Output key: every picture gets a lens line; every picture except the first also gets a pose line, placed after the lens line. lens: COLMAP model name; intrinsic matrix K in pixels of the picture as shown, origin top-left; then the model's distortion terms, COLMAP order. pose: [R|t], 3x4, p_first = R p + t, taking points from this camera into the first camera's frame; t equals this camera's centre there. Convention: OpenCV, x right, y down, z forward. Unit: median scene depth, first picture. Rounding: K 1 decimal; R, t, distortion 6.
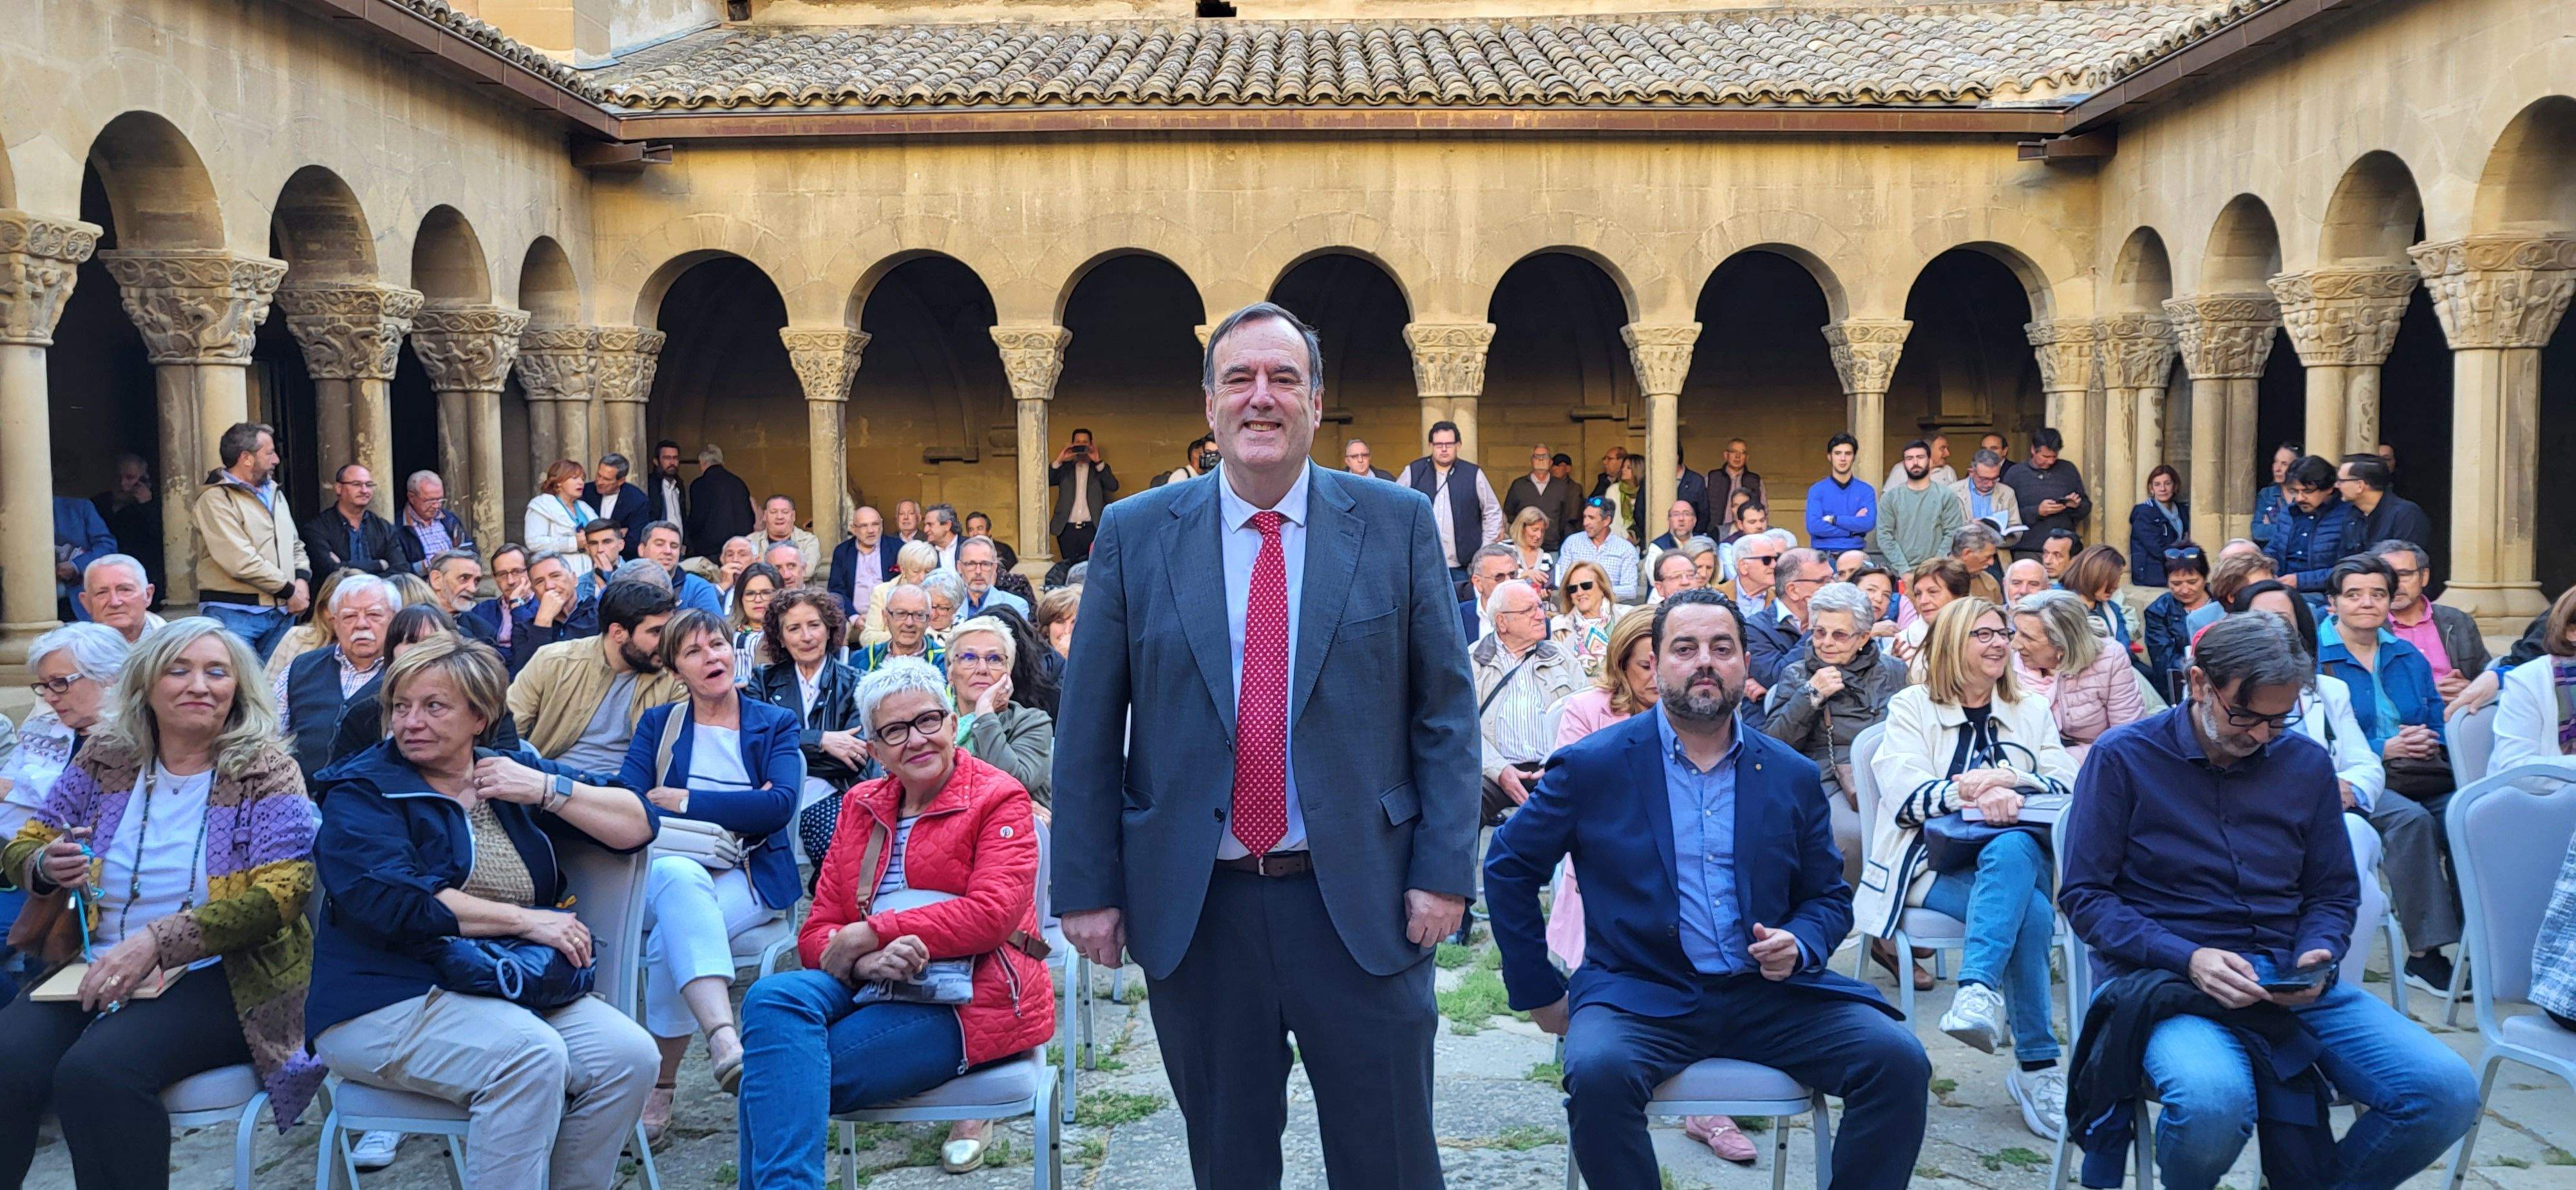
lens RADIAL K [[1969.6, 0, 1324.7], [0, 1969.6, 588.4], [0, 0, 1]] dist [0.049585, -0.039280]
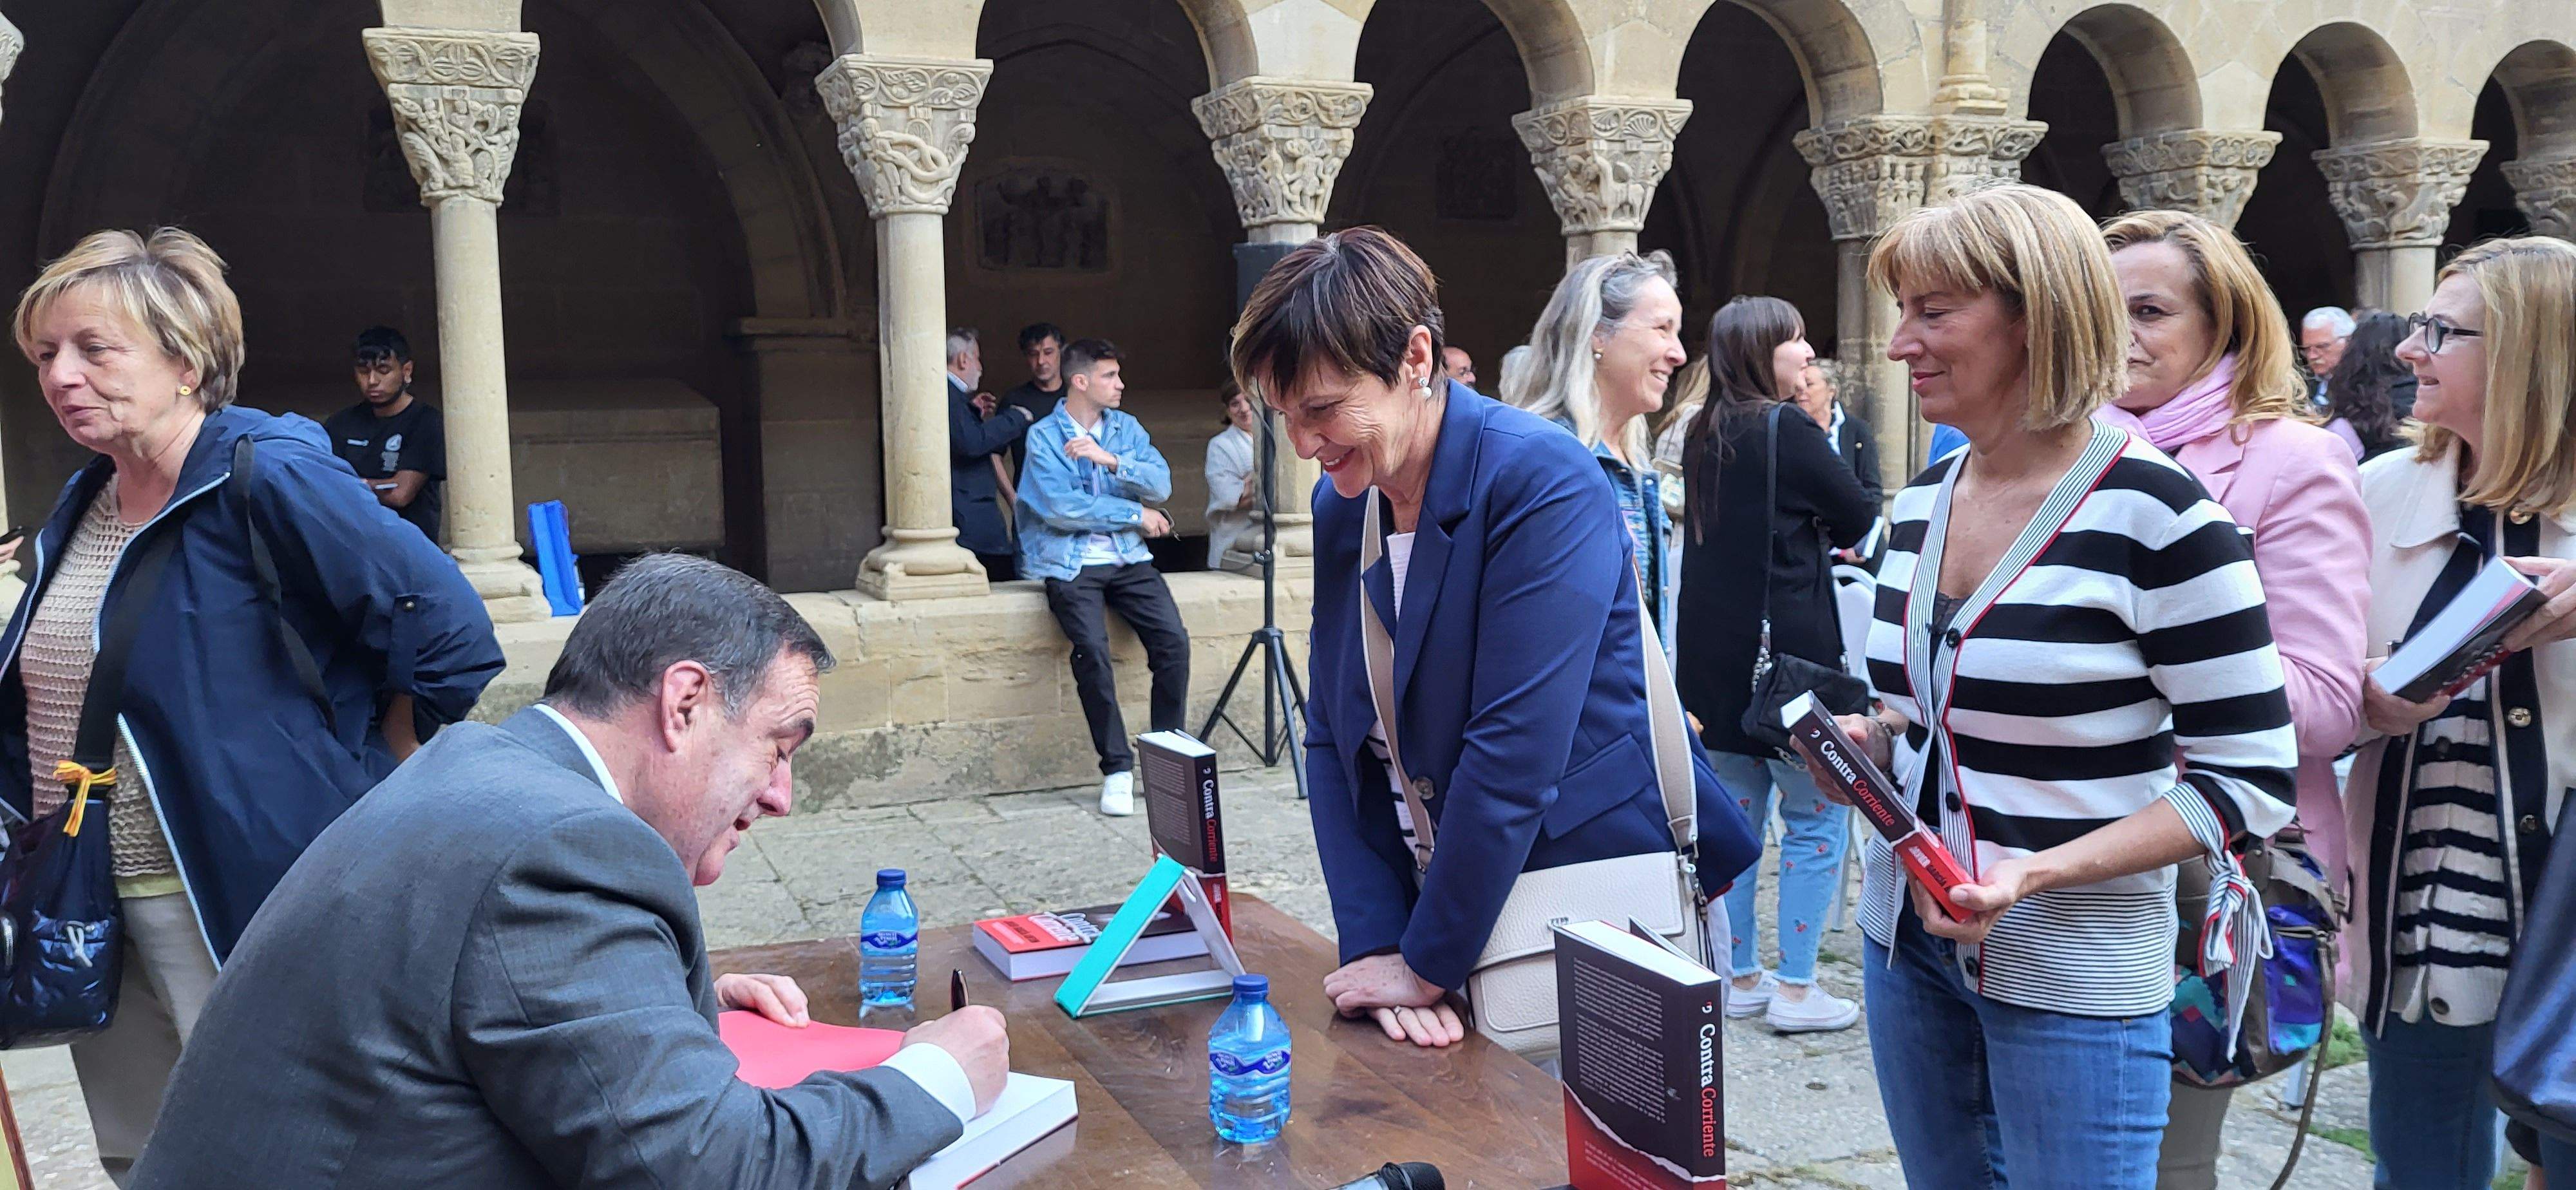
lens RADIAL K [[1932.1, 0, 1289.1], [0, 1932.1, 586.1], [0, 0, 1]] dist [-0.002682, 0.002783]
pose [[0.399566, 0.093211, -0.911953, 0.114435], [-0.038482, 0.995646, 0.084905, 0.002780], [0.915896, 0.001169, 0.401414, 0.022256]]
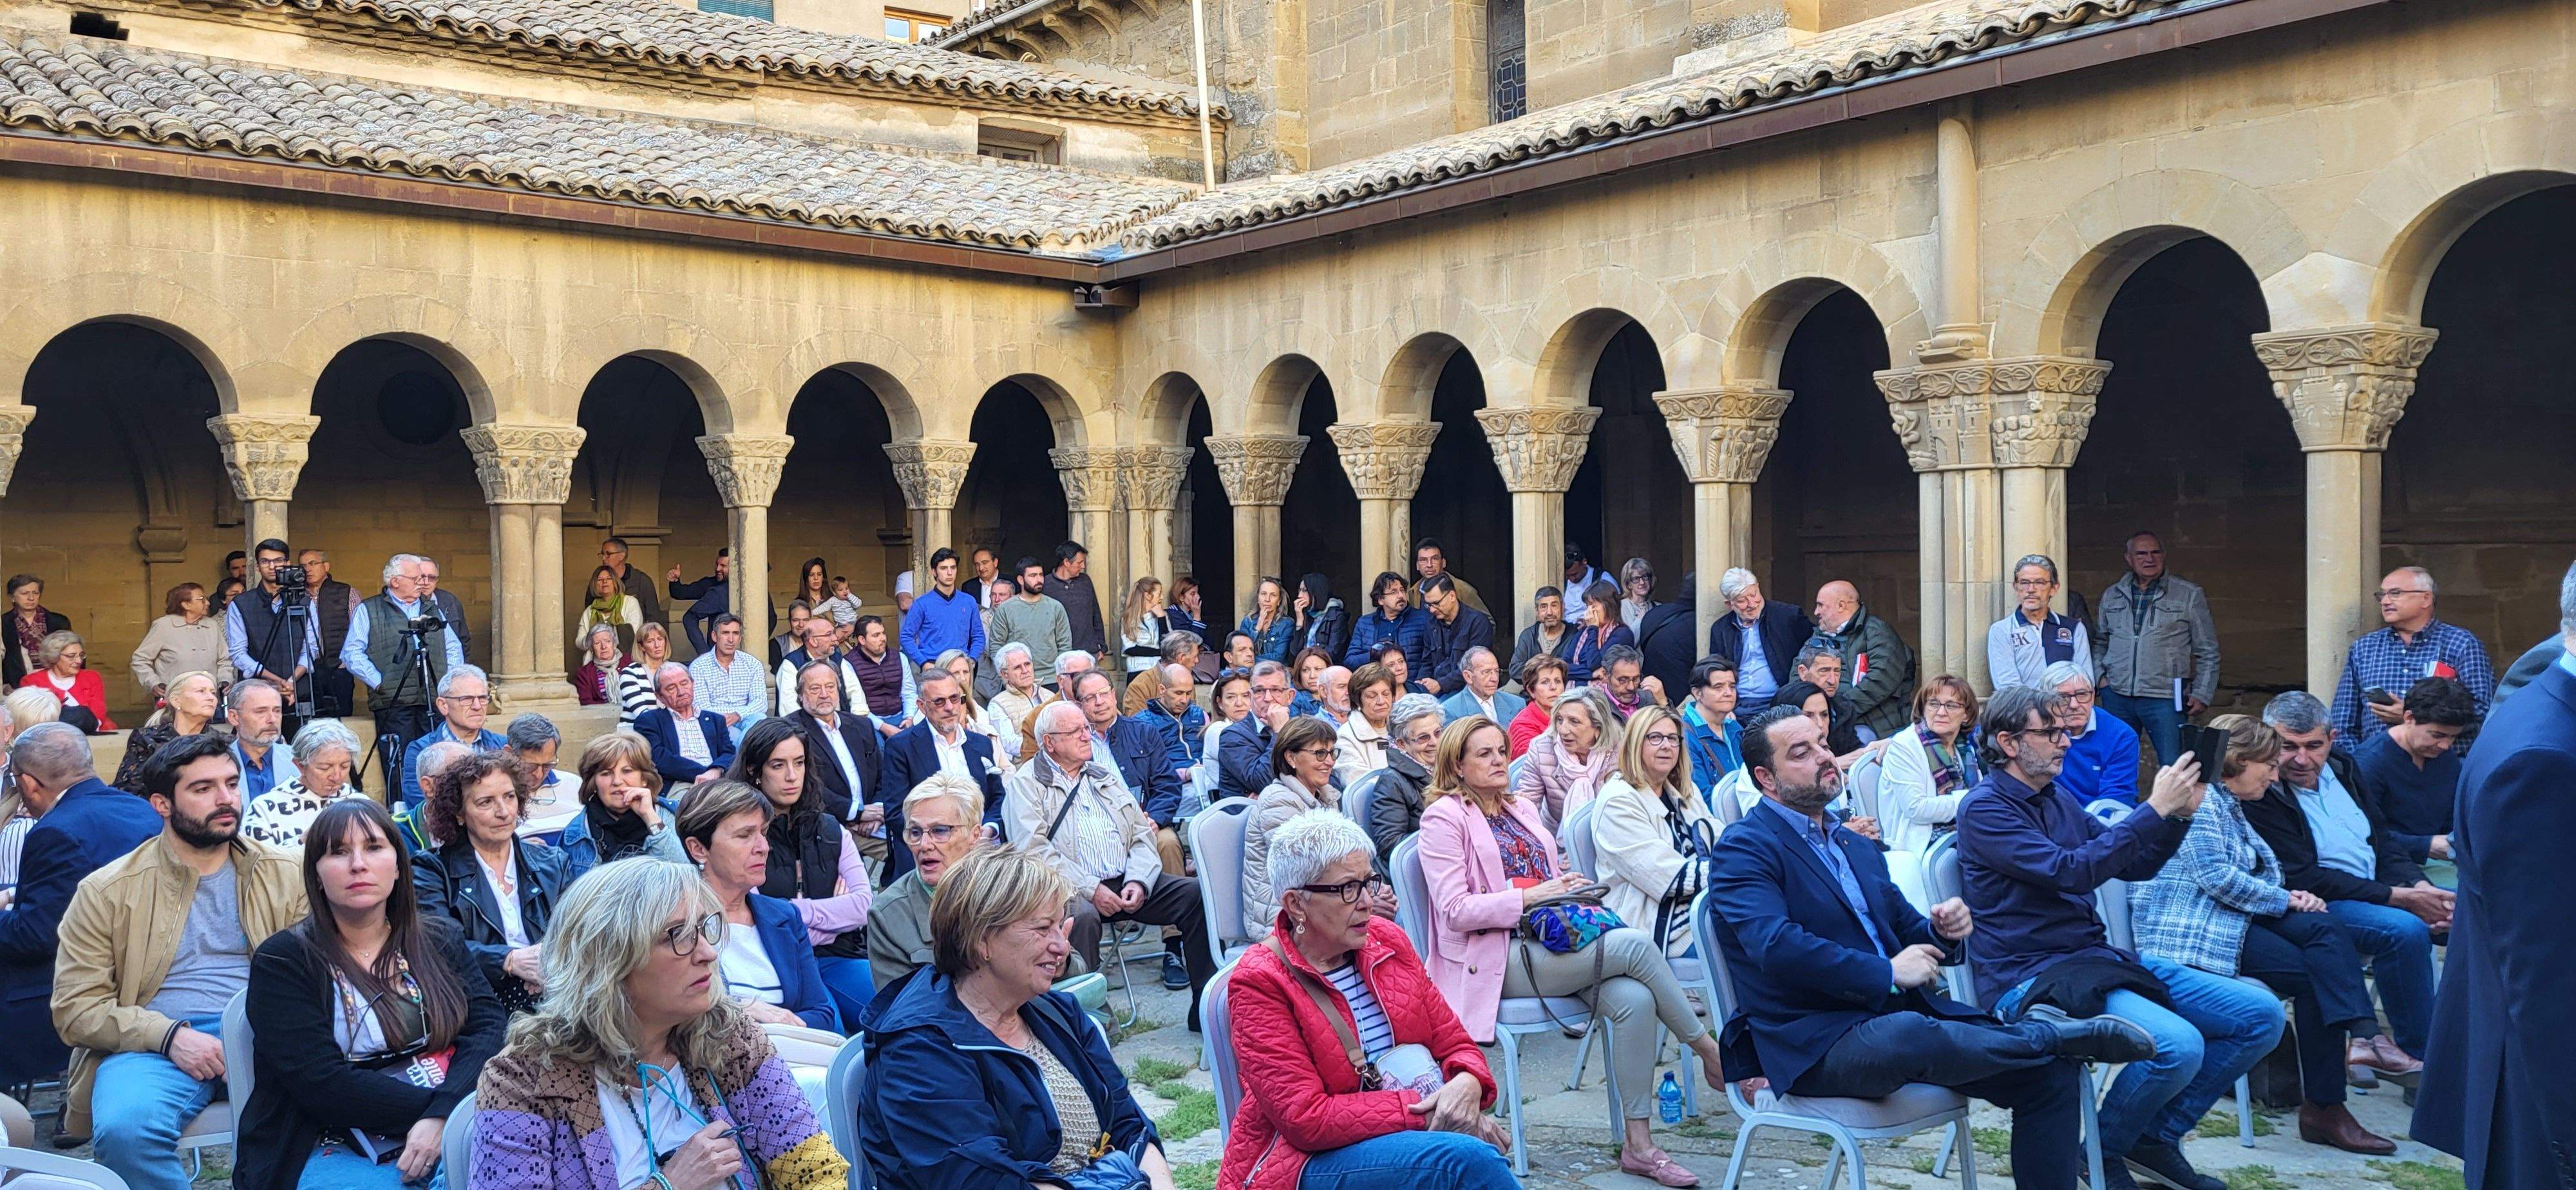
lens RADIAL K [[1963.8, 0, 1279.0], [0, 1963.8, 594.7], [0, 0, 1]] dist [0.050199, -0.040521]
pose [[0.784541, -0.009684, 0.620001, -0.238801], [0.038455, 0.998713, -0.033062, -0.011452], [-0.618883, 0.049780, 0.783904, 0.065679]]
